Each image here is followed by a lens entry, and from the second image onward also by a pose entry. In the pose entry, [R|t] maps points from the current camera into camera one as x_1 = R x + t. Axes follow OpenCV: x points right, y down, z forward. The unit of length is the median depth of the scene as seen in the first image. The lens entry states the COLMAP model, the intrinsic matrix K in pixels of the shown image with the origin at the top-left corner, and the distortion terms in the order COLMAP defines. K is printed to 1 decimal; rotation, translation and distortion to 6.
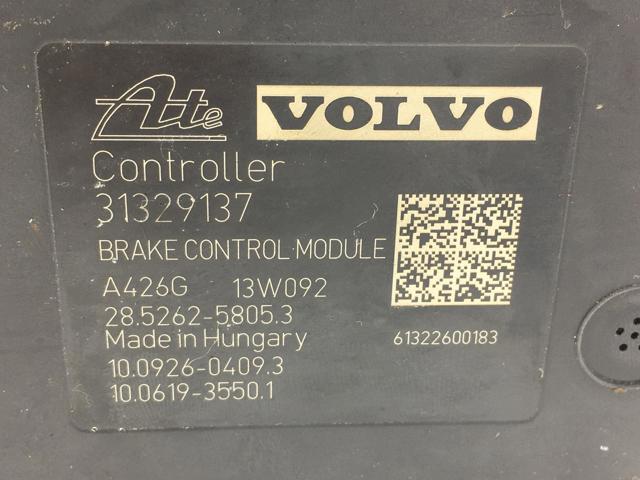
lens RADIAL K [[895.3, 0, 319.1], [0, 895.3, 239.8], [0, 0, 1]] dist [0.034333, 0.000000]
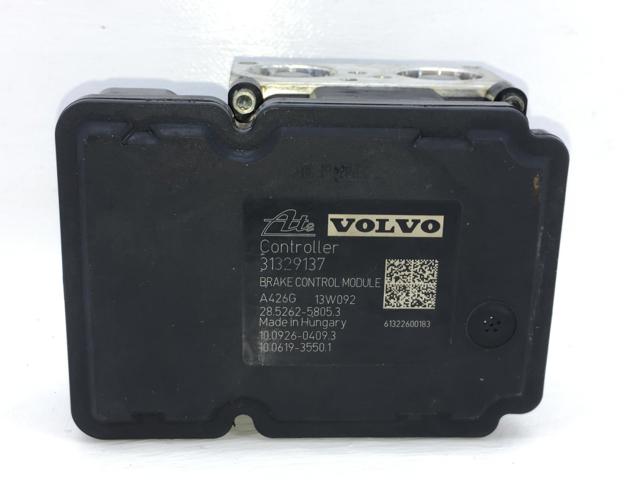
lens RADIAL K [[895.3, 0, 320.5], [0, 895.3, 239.8], [0, 0, 1]] dist [0.034333, 0.000000]
pose [[0.999966, 0.007742, -0.002706, -0.078327], [-0.008030, 0.991341, -0.131070, 0.208959], [0.001668, 0.131088, 0.991369, -1.353125]]
